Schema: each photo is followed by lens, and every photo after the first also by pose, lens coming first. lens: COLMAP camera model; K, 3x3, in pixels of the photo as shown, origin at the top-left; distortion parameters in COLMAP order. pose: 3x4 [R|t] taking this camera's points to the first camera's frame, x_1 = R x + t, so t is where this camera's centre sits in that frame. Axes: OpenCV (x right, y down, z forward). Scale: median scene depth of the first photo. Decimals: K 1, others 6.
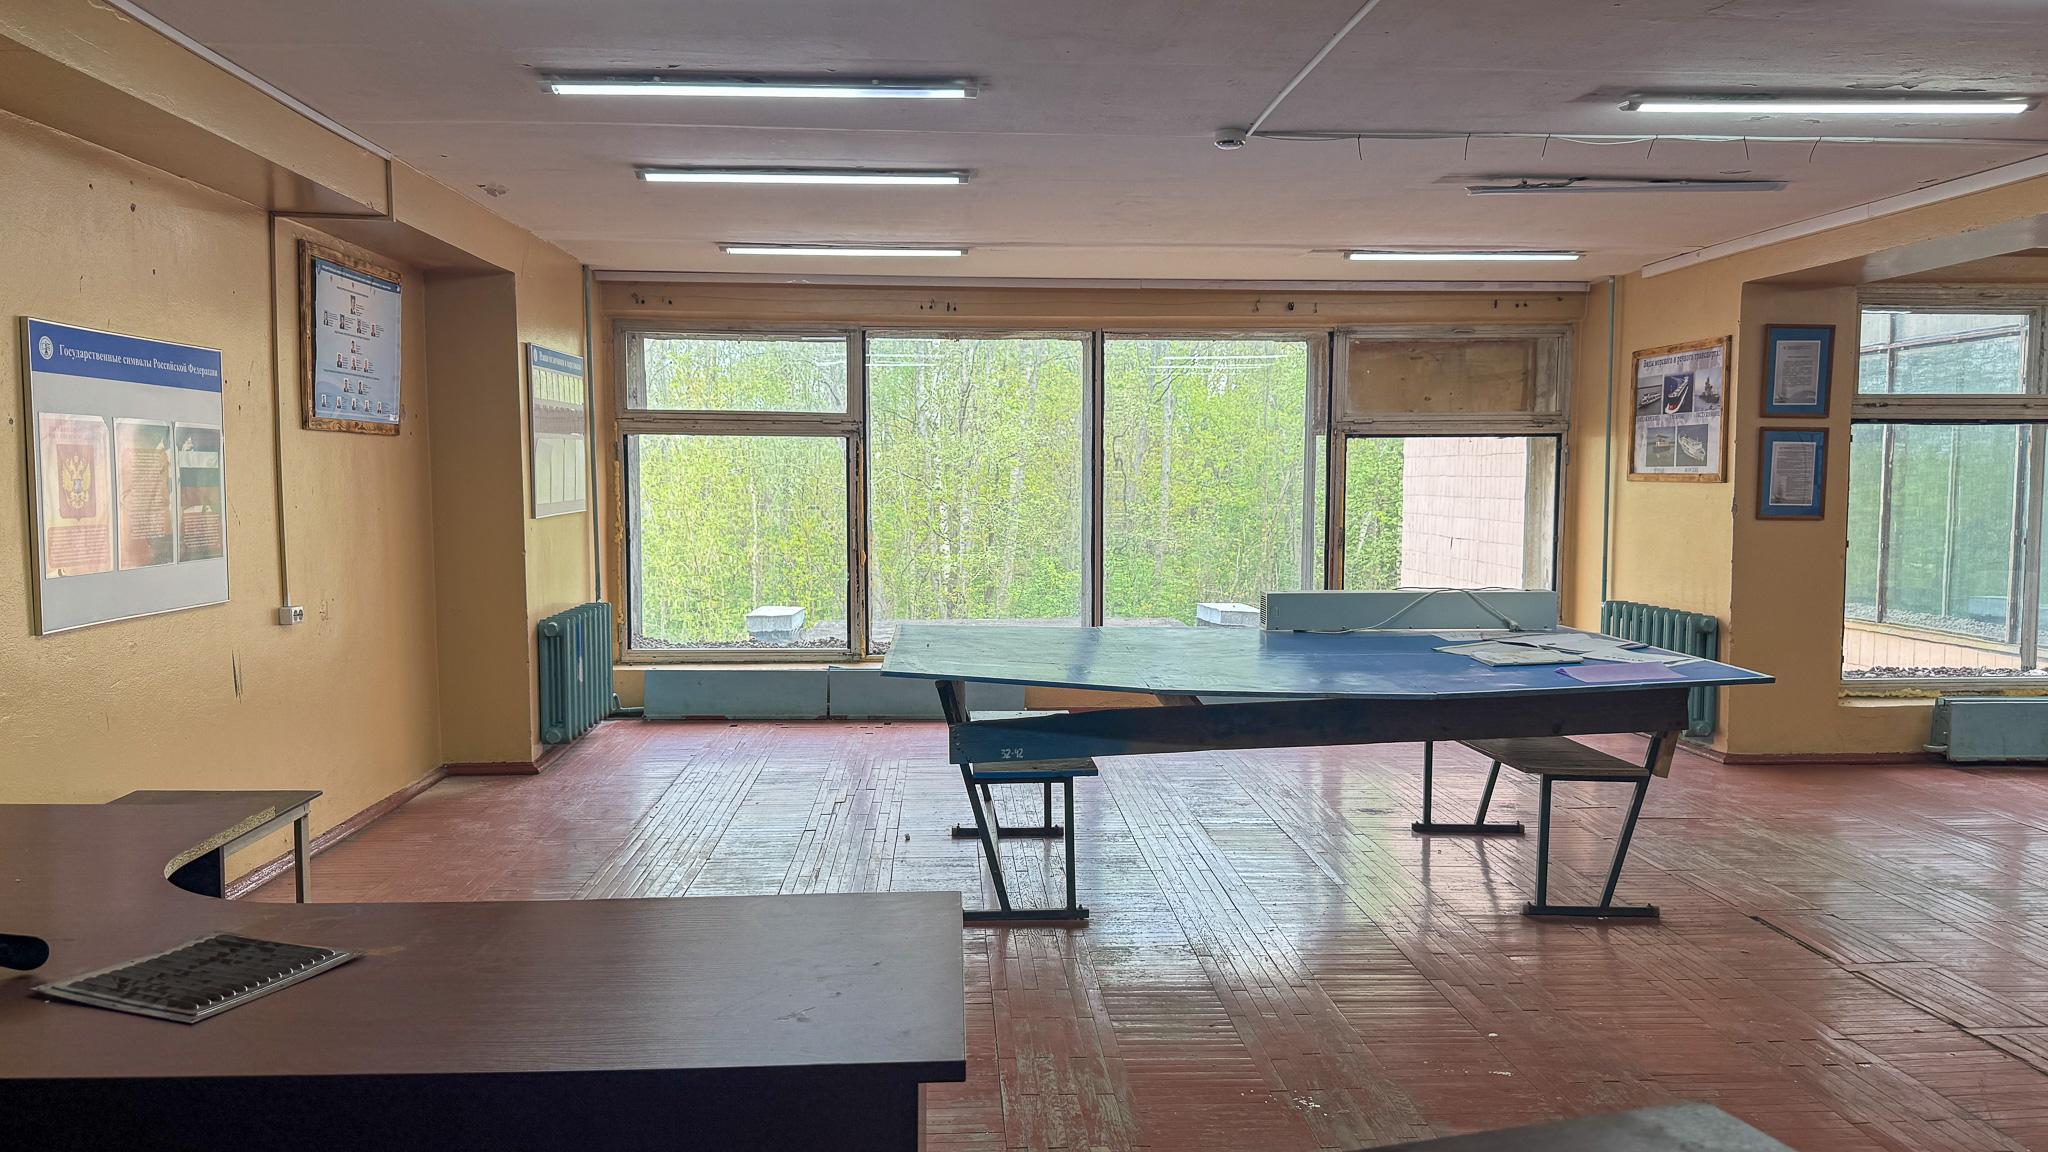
lens RADIAL K [[1455.1, 0, 1022.8], [0, 1455.1, 583.7], [0, 0, 1]] dist [0.083639, -0.088800]
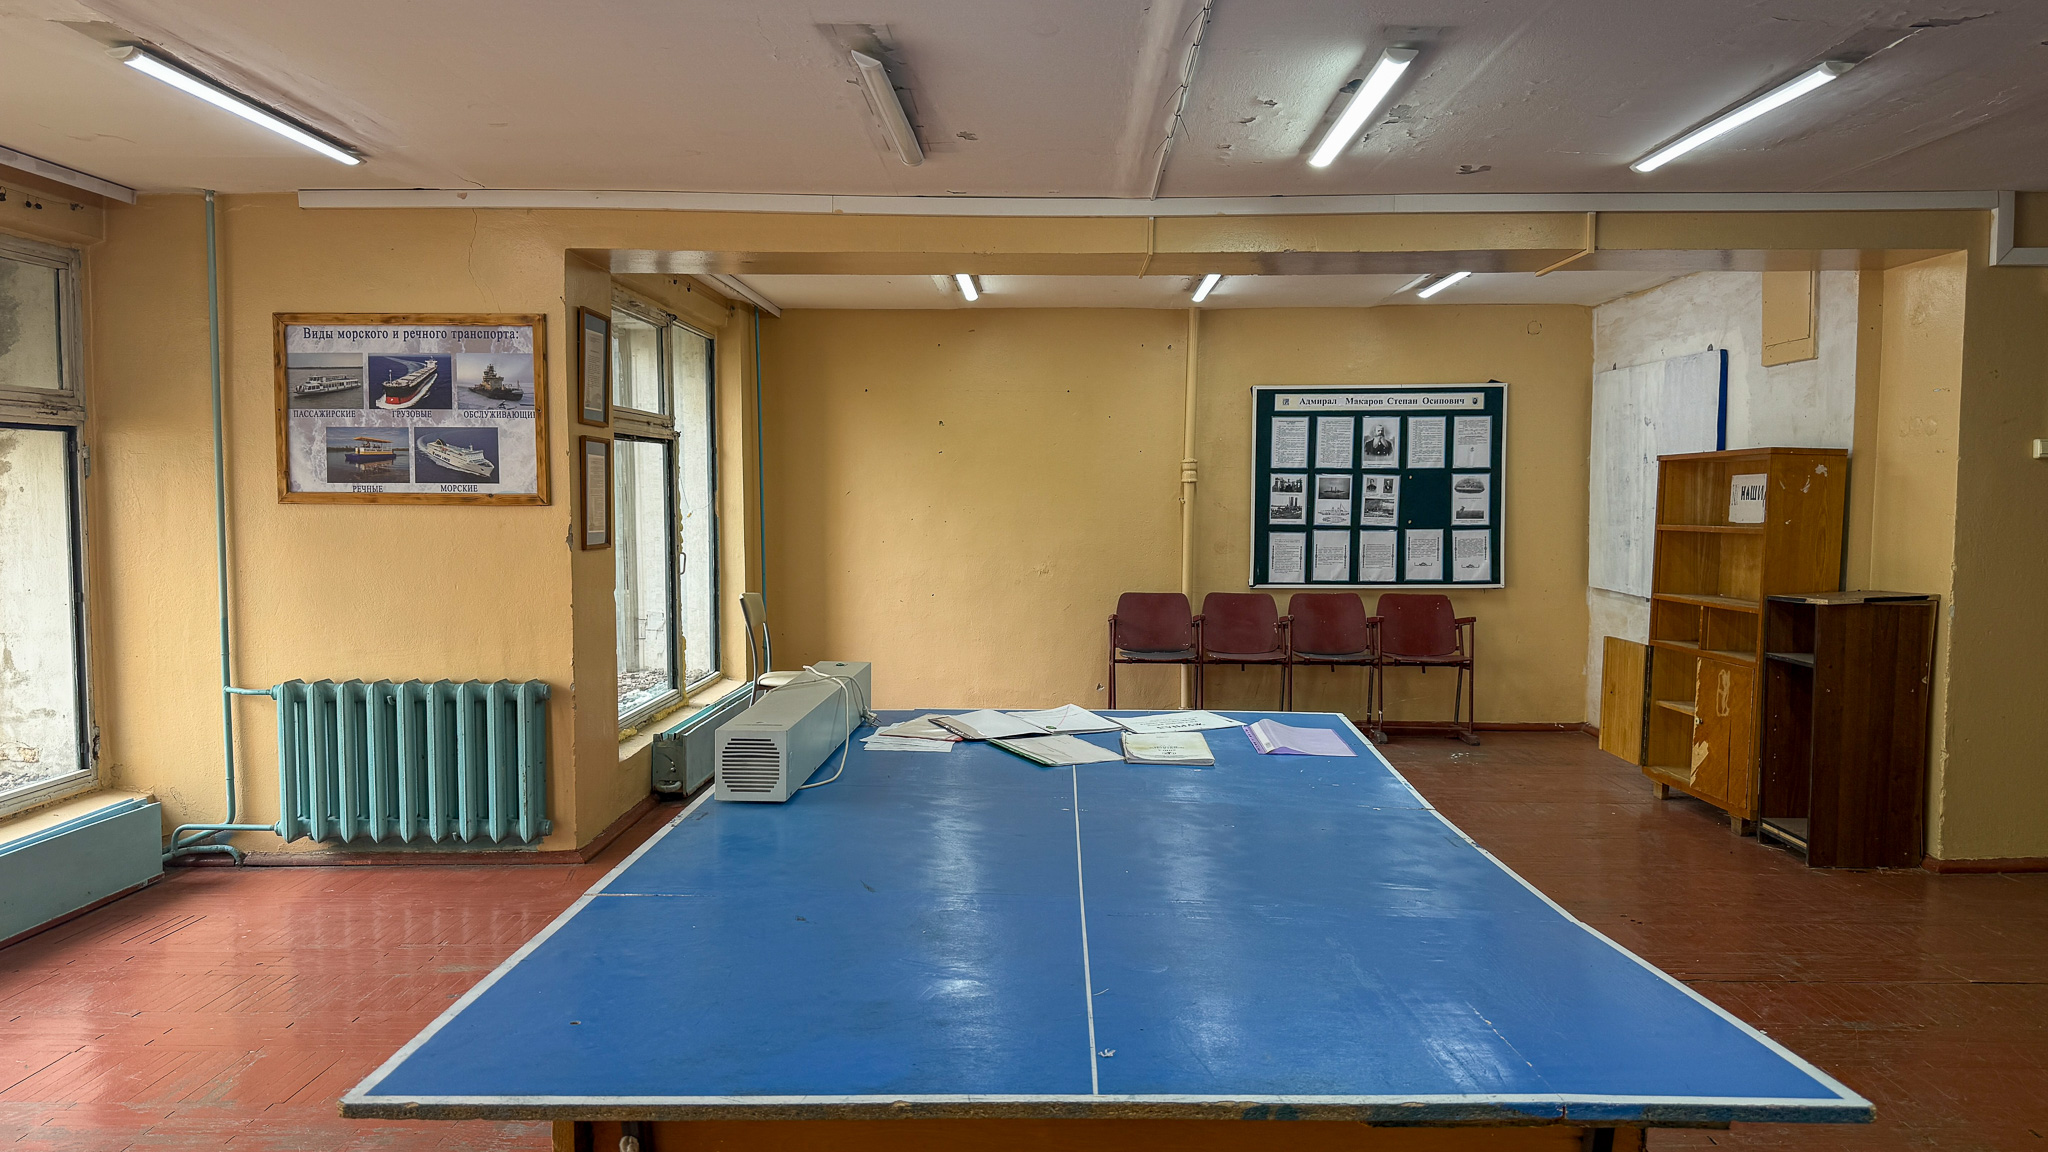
lens RADIAL K [[1455.1, 0, 1035.2], [0, 1455.1, 579.3], [0, 0, 1]] dist [0.083639, -0.088800]
pose [[0.079734, -0.065928, 0.994634, -0.258489], [0.074973, 0.995381, 0.059968, -0.055274], [-0.993993, 0.069790, 0.084309, 0.663969]]
